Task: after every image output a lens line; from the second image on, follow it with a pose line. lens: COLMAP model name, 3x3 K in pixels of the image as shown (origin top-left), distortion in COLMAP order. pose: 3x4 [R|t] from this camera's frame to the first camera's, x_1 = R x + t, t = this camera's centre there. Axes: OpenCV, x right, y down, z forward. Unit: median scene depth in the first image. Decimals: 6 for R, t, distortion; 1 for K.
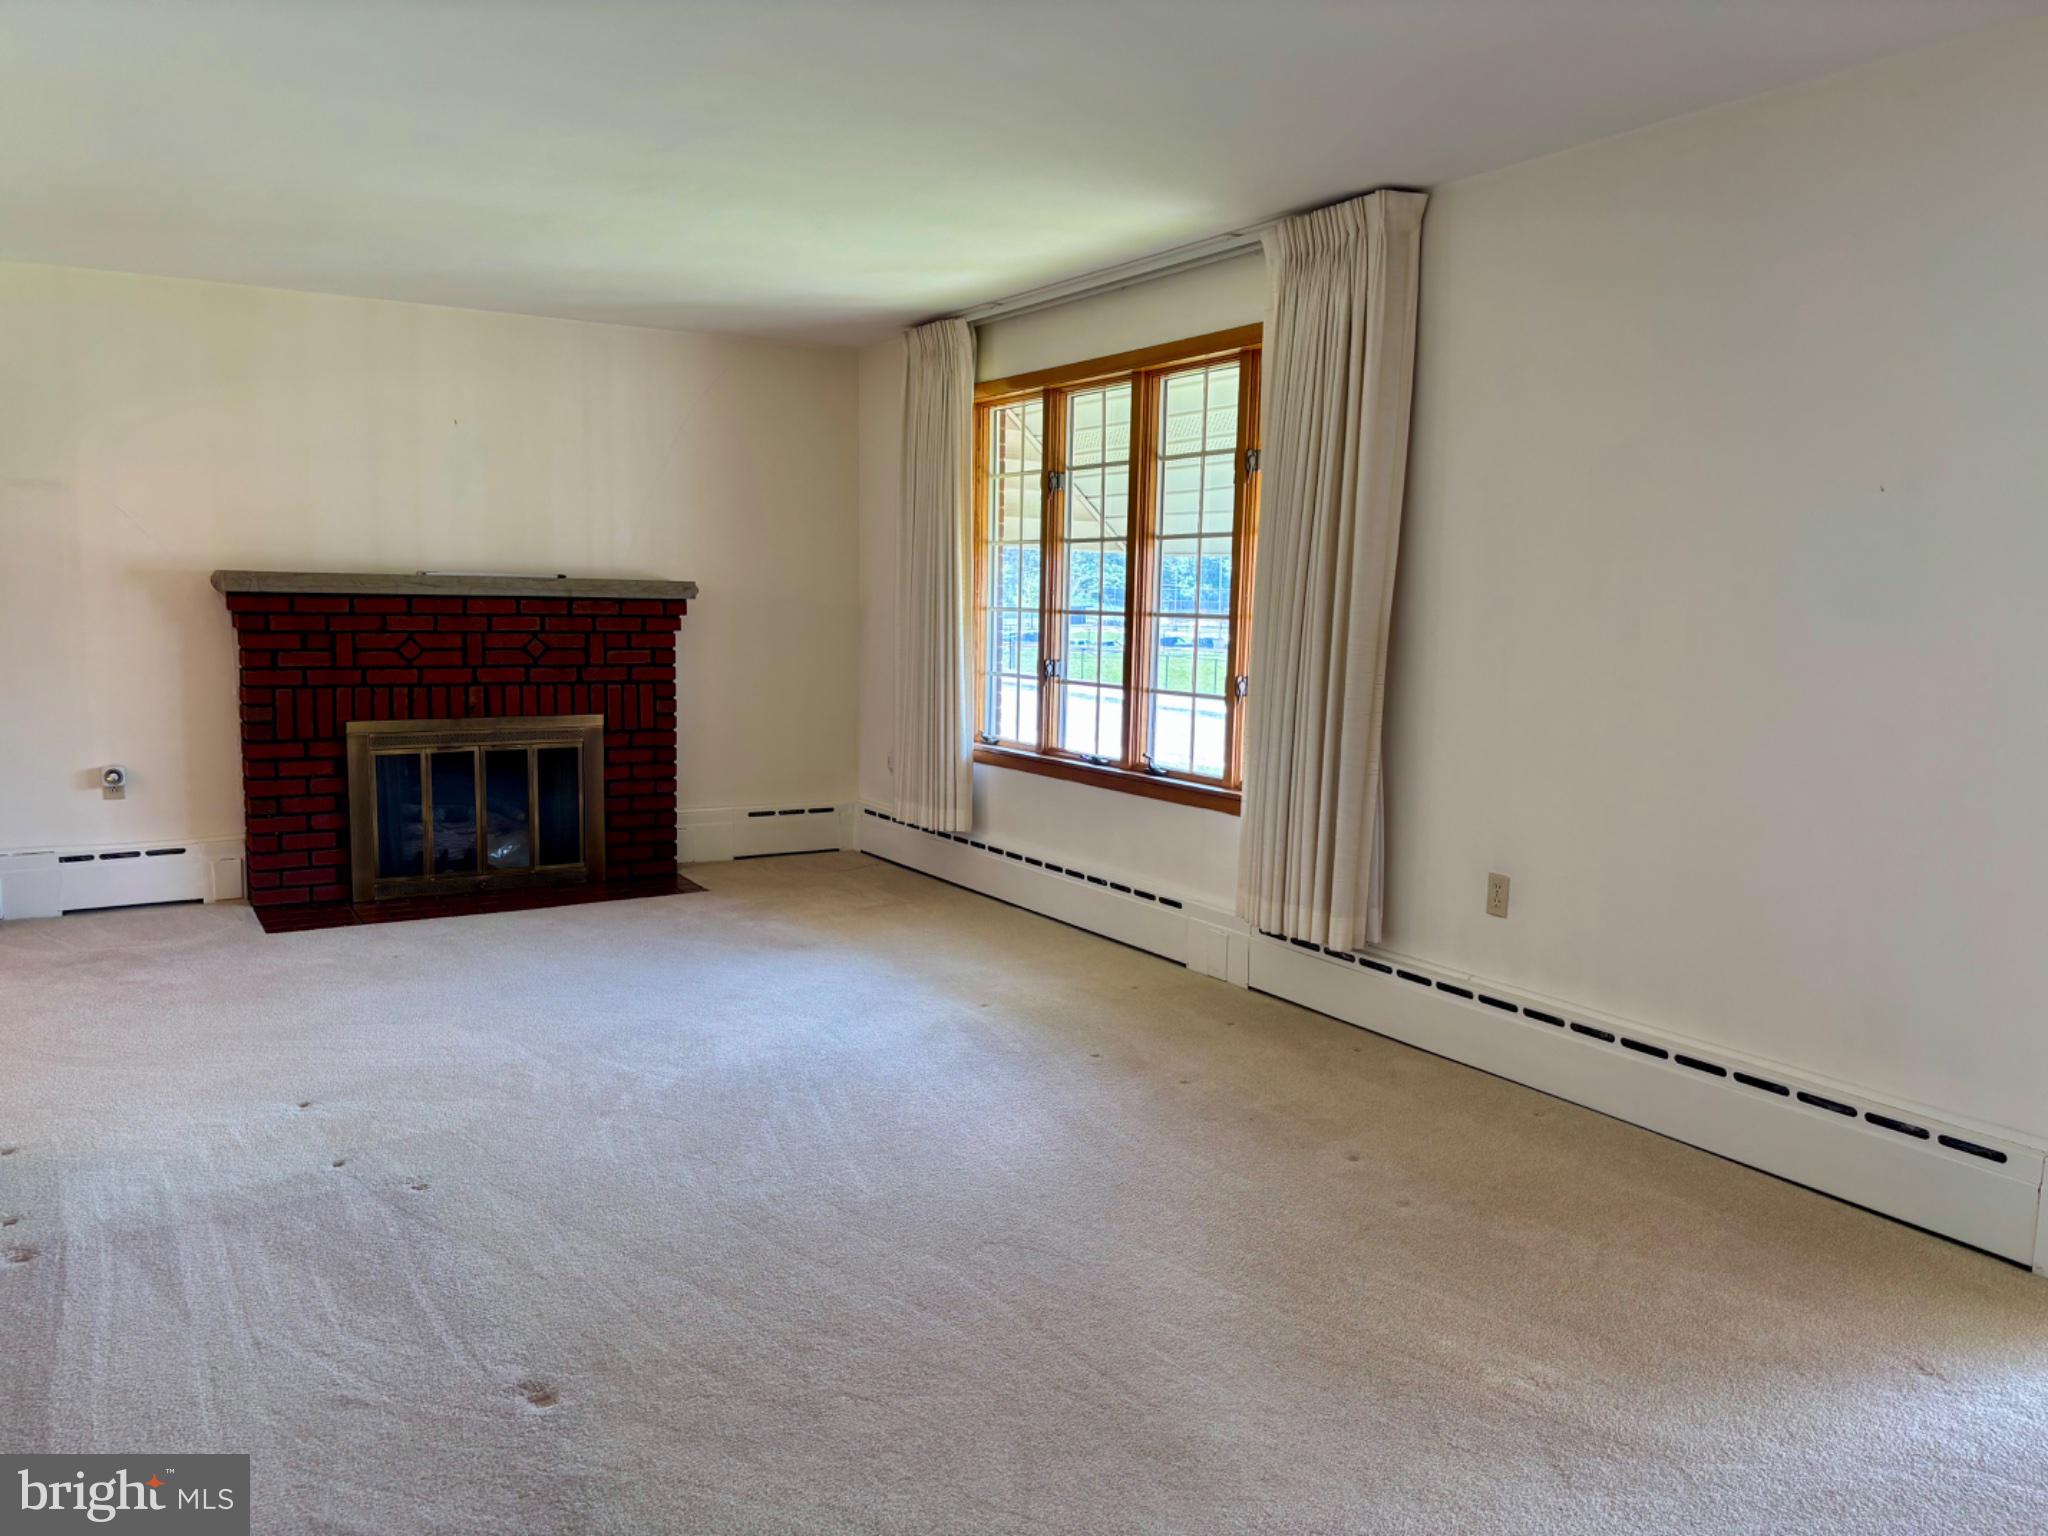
lens RADIAL K [[1550.7, 0, 1025.7], [0, 1550.7, 776.9], [0, 0, 1]] dist [0.040188, -0.043949]
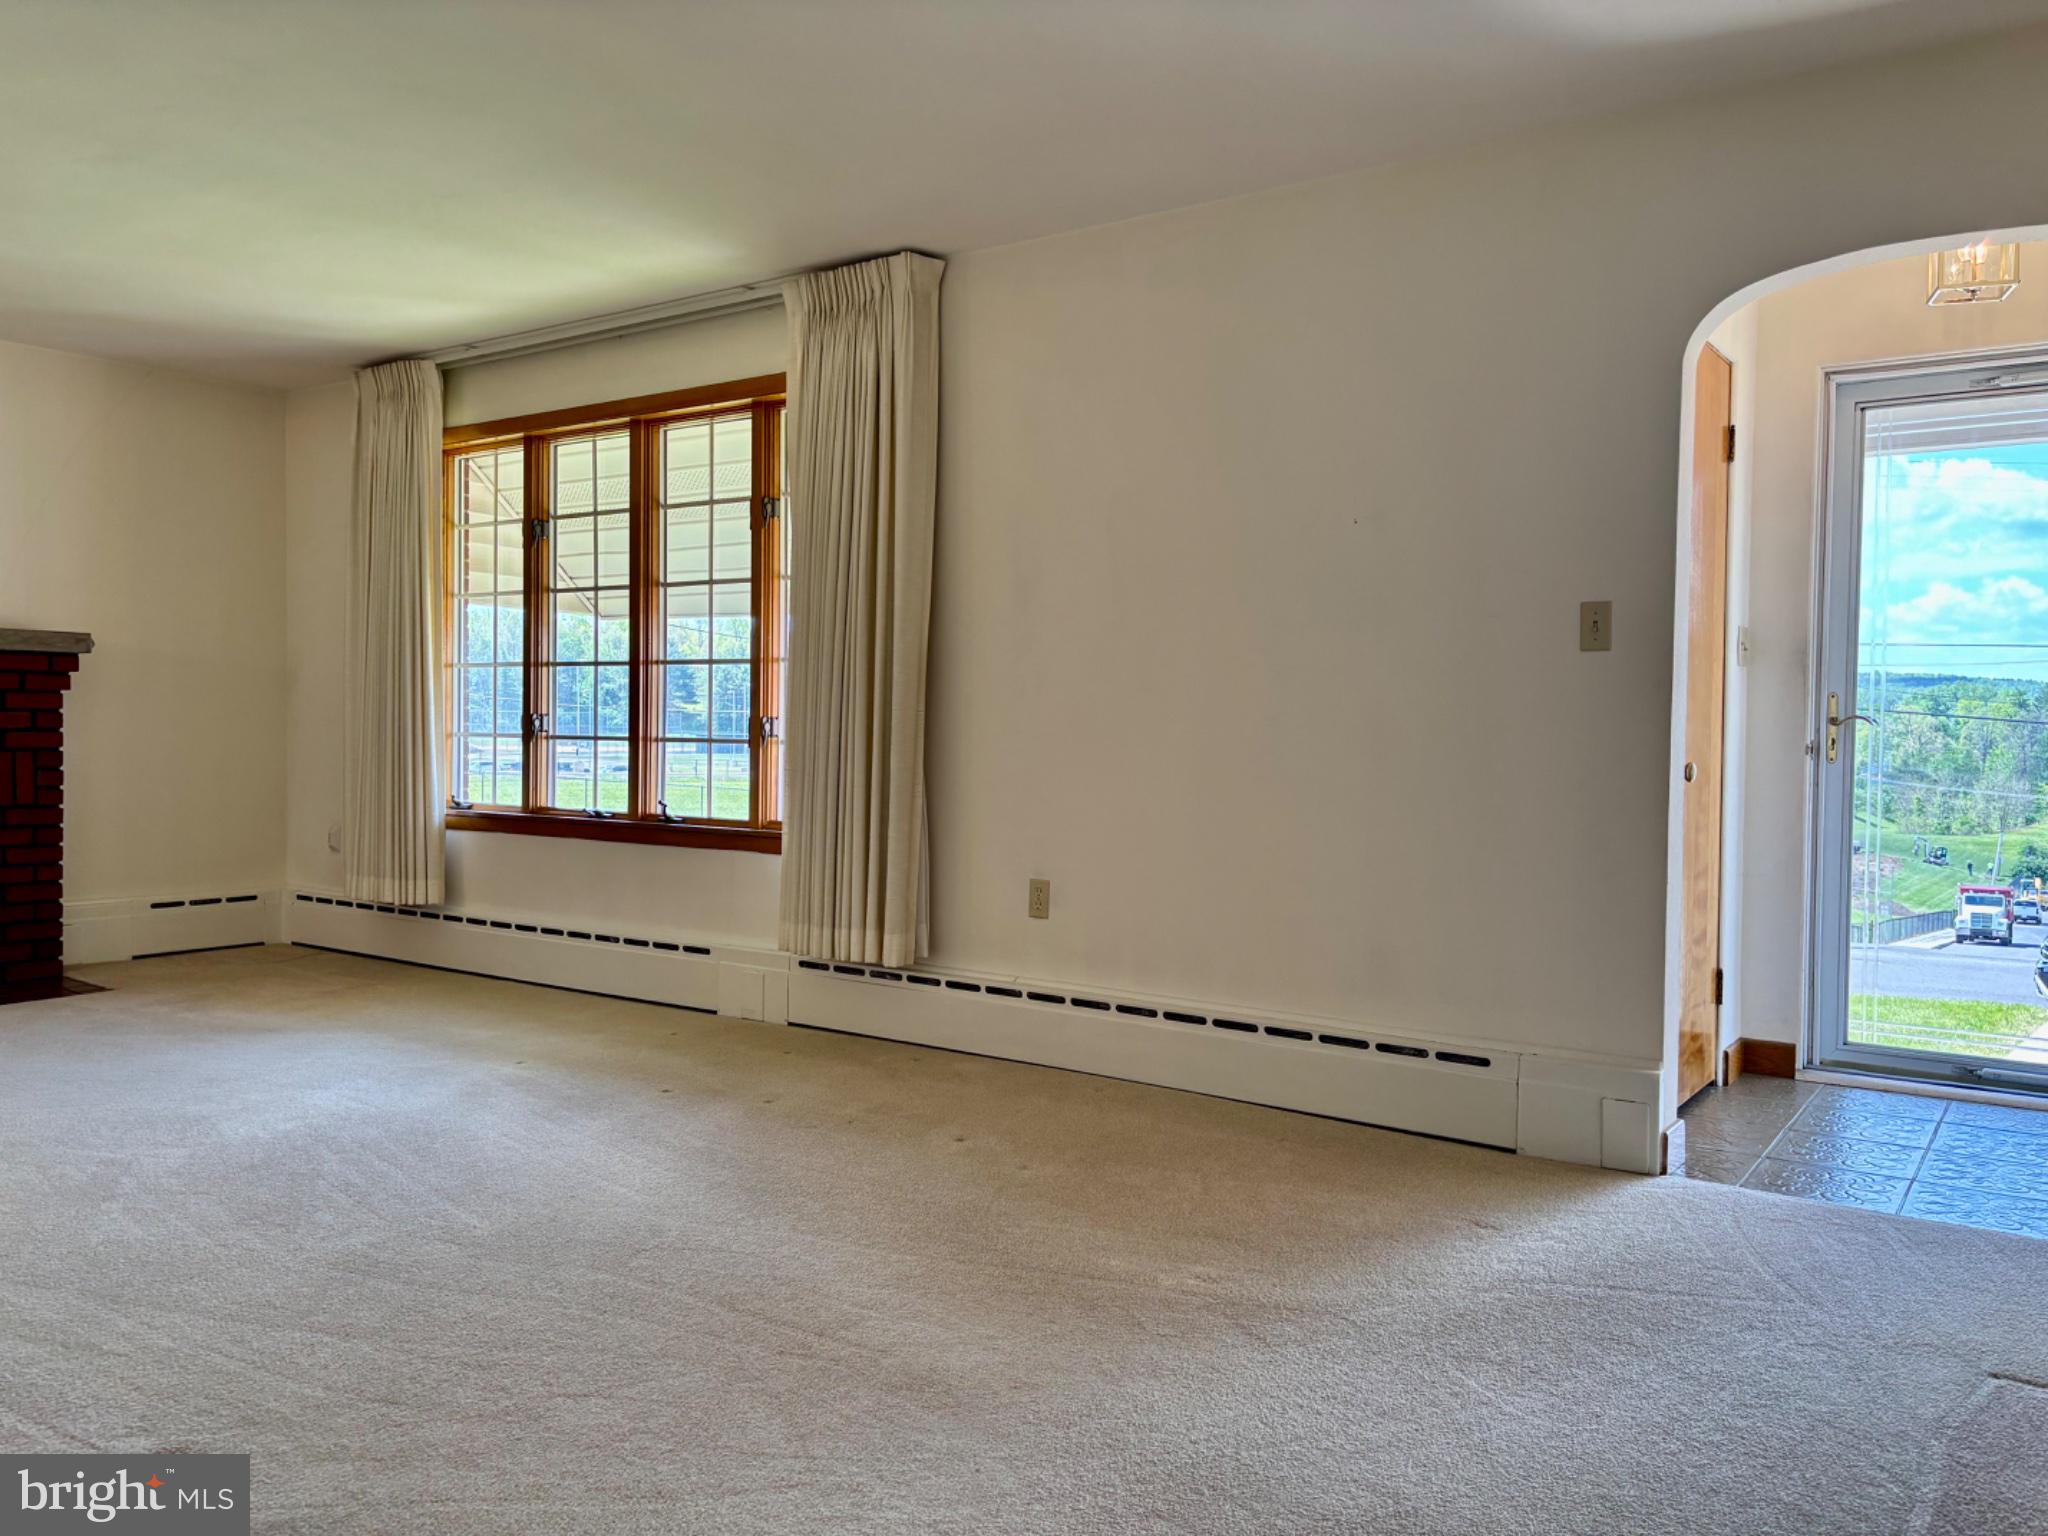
lens RADIAL K [[1550.7, 0, 1021.6], [0, 1550.7, 763.1], [0, 0, 1]] dist [0.040188, -0.043949]
pose [[0.918198, -0.015224, 0.395829, -0.131314], [0.050932, 0.995504, -0.079858, 0.066641], [-0.392833, 0.093486, 0.914846, 0.012559]]
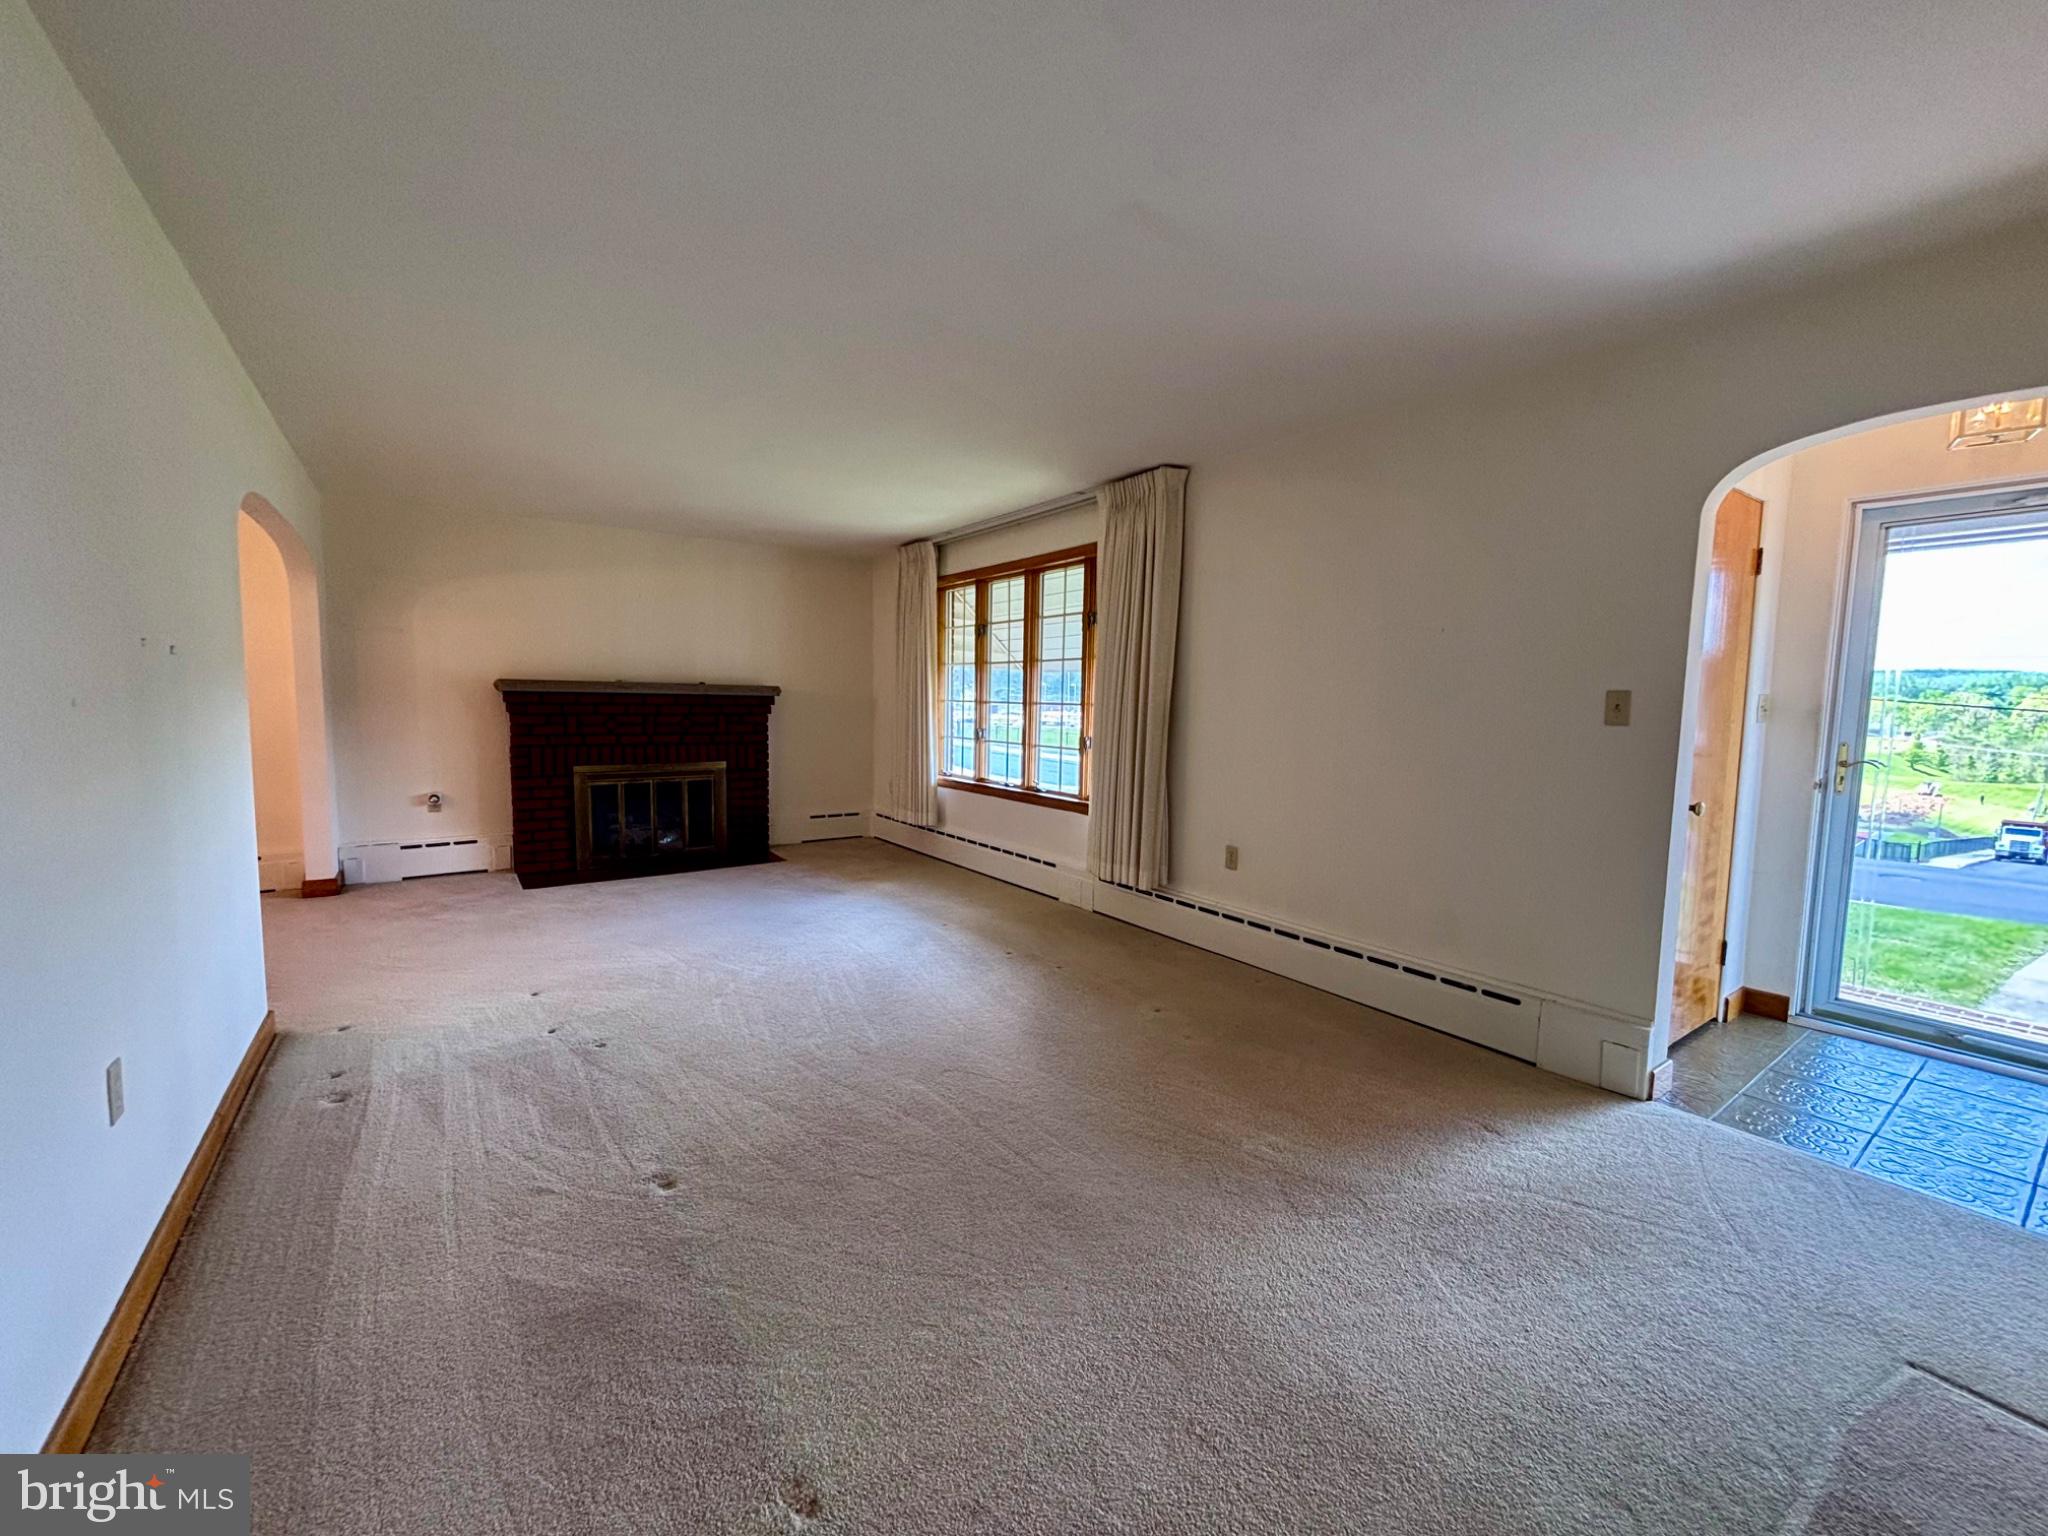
lens RADIAL K [[824.4, 0, 1029.0], [0, 824.4, 768.0], [0, 0, 1]] dist [-0.000205, 0.000735]
pose [[0.997089, -0.005873, 0.076017, -0.001317], [0.008446, 0.999401, -0.033570, 0.002466], [-0.075774, 0.034115, 0.996541, 0.069310]]
